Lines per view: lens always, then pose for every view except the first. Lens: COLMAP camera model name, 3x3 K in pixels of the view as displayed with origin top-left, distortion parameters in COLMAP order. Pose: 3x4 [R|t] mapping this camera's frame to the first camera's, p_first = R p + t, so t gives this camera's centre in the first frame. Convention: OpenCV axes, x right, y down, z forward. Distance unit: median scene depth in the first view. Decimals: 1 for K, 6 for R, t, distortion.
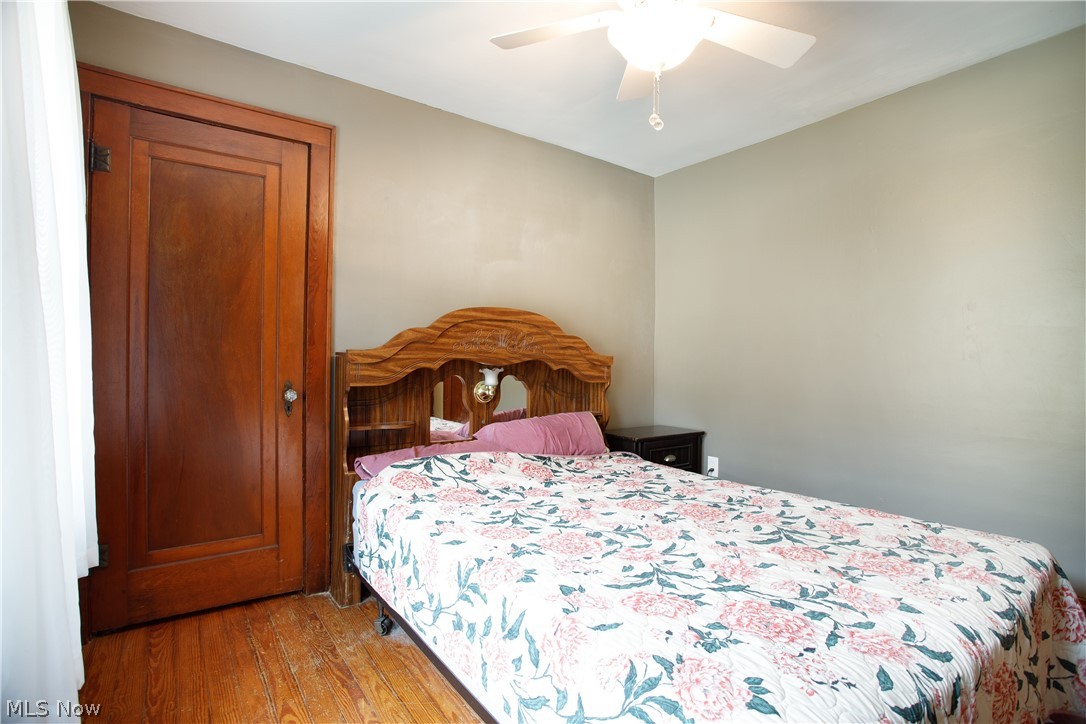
lens RADIAL K [[524.5, 0, 542.9], [0, 524.5, 363.0], [0, 0, 1]] dist [-0.043190, 0.003956]
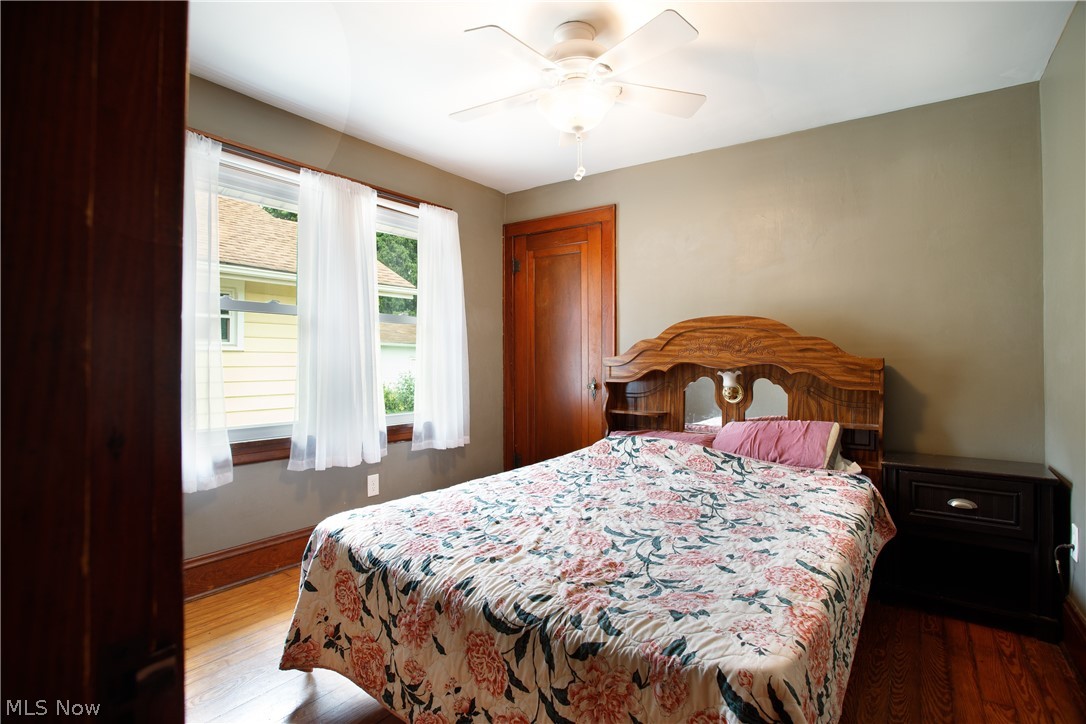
lens RADIAL K [[524.5, 0, 551.7], [0, 524.5, 361.7], [0, 0, 1]] dist [-0.043190, 0.003956]
pose [[0.329232, -0.003927, -0.944241, 0.859011], [-0.000329, 0.999991, -0.004273, -0.004933], [0.944249, 0.001718, 0.329228, 0.311470]]
